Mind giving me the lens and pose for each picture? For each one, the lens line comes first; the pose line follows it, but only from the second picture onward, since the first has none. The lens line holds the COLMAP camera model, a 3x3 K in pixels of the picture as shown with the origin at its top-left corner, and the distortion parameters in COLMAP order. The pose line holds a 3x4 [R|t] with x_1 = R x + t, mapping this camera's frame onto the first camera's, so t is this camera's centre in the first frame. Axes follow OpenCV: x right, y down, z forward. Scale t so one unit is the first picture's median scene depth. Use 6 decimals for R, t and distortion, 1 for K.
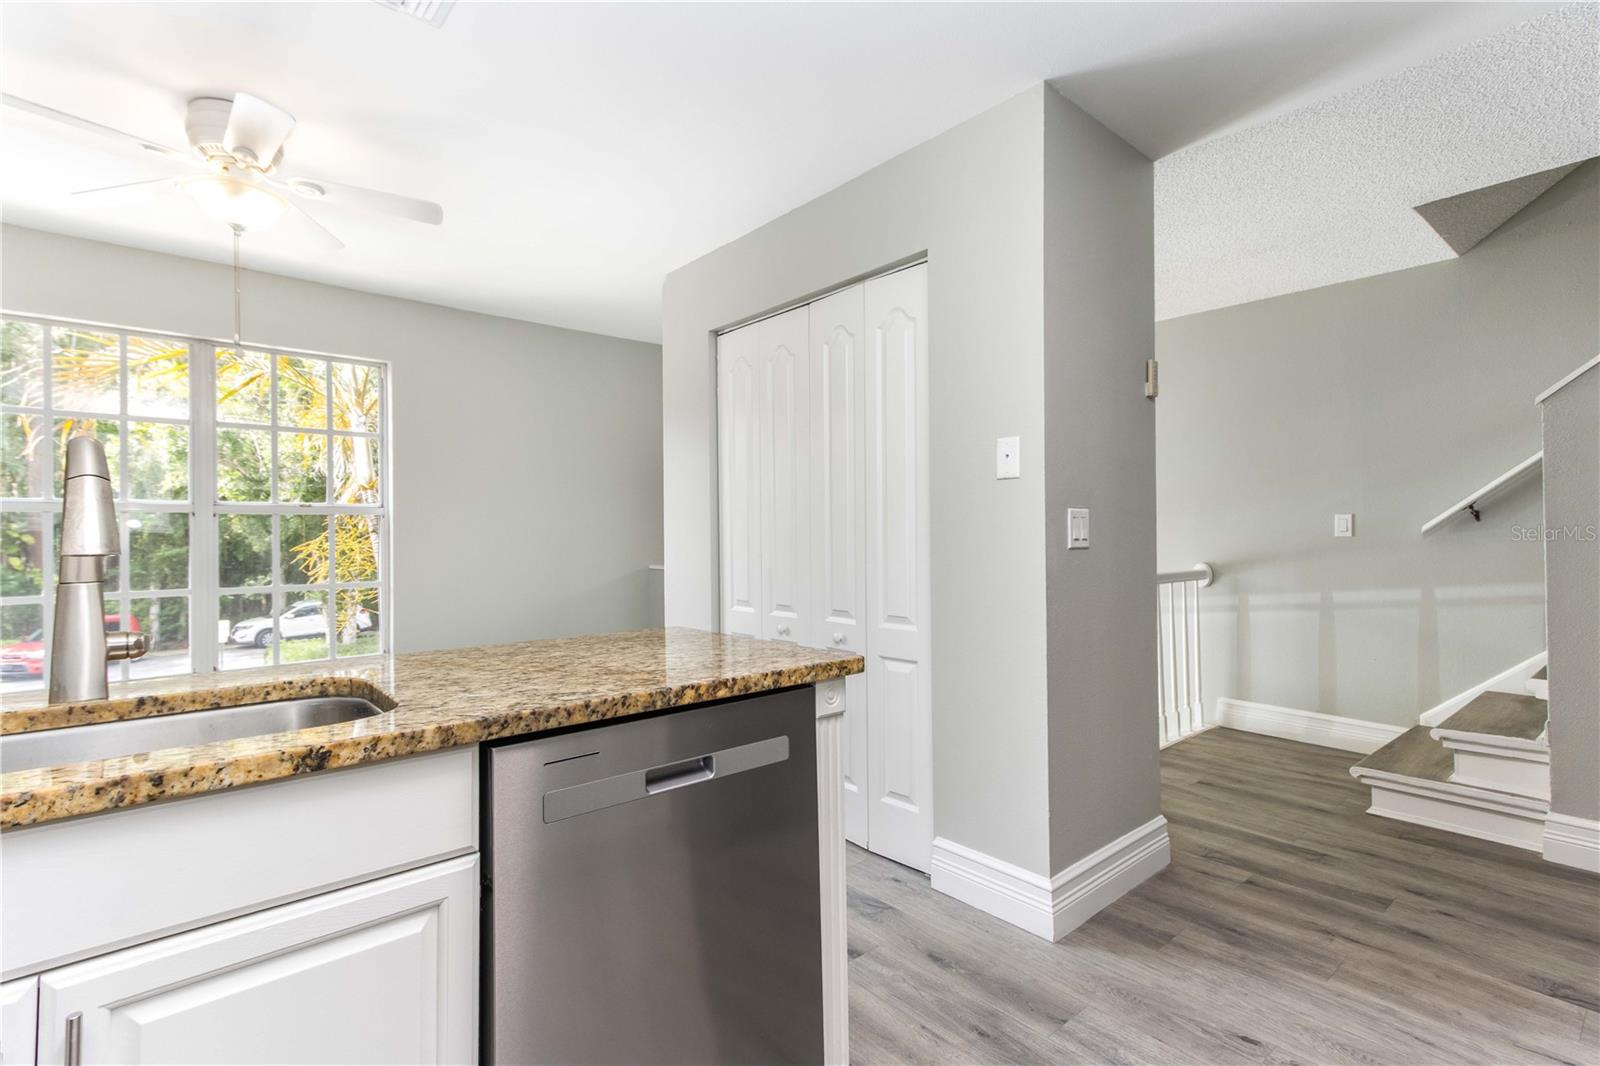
lens RADIAL K [[742.4, 0, 799.6], [0, 742.4, 543.6], [0, 0, 1]] dist [0.013924, -0.000035]
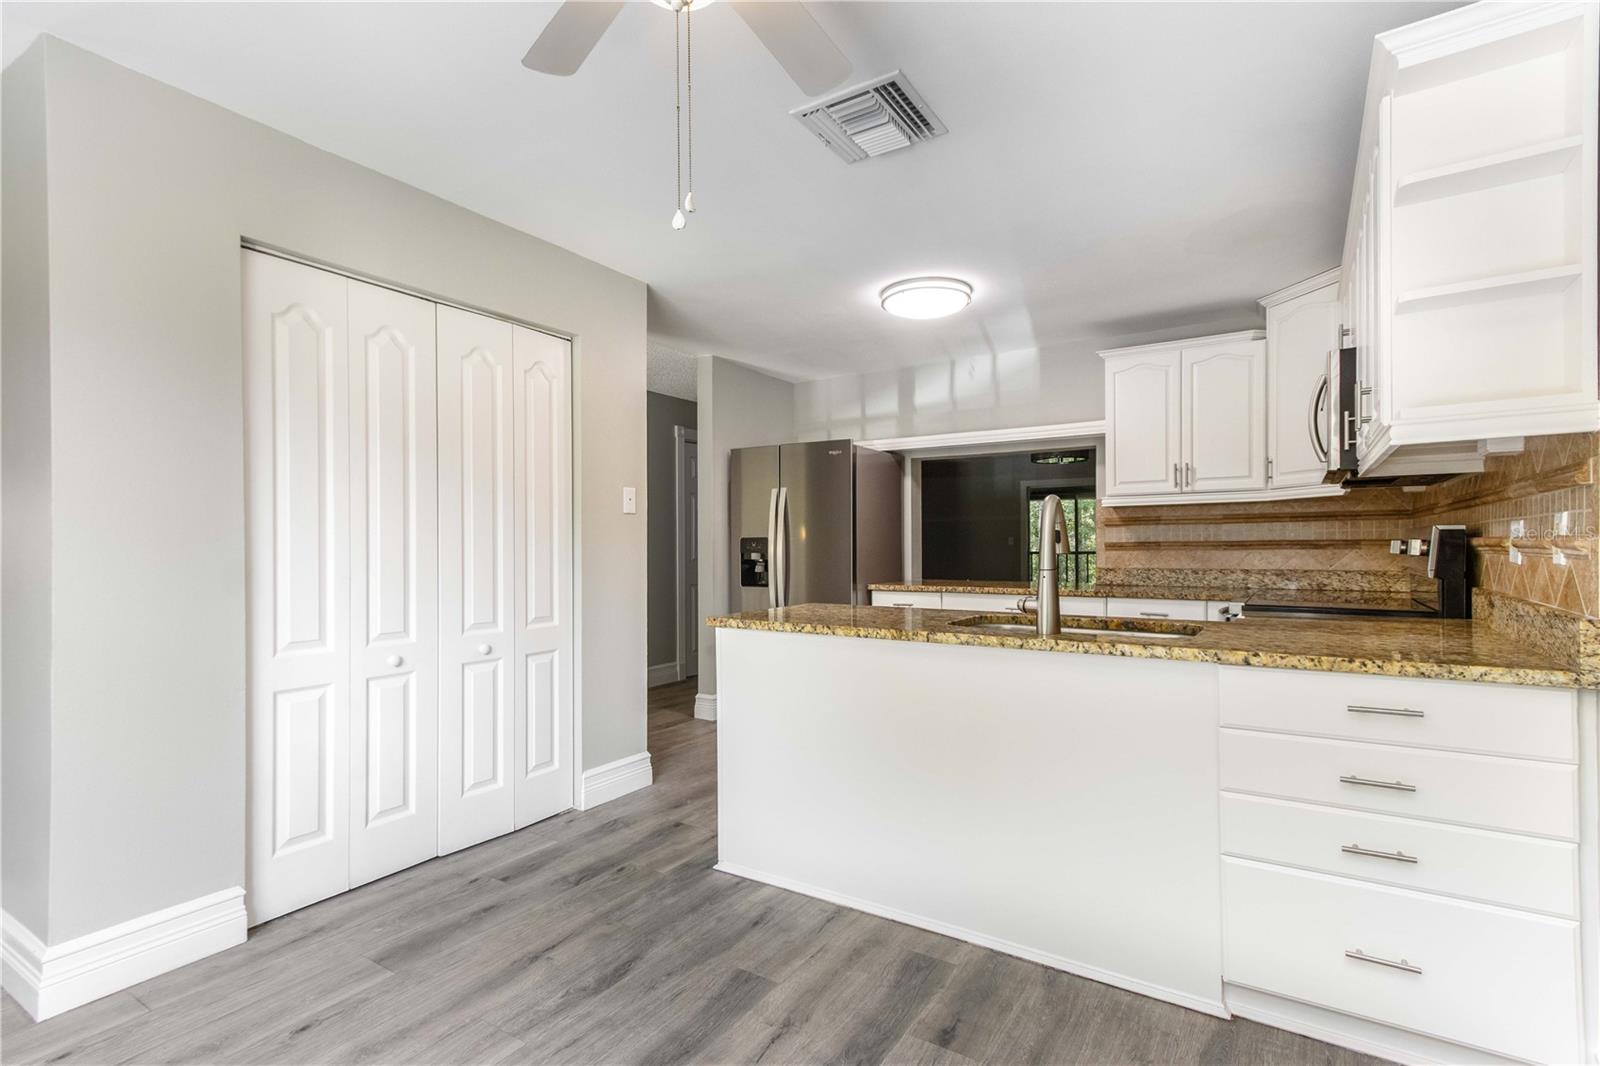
lens RADIAL K [[742.4, 0, 799.6], [0, 742.4, 543.6], [0, 0, 1]] dist [0.013924, -0.000035]
pose [[-0.278738, 0.006315, 0.960346, -1.237272], [0.013196, 0.999909, -0.002745, -0.012869], [-0.960277, 0.011907, -0.278796, 1.002179]]
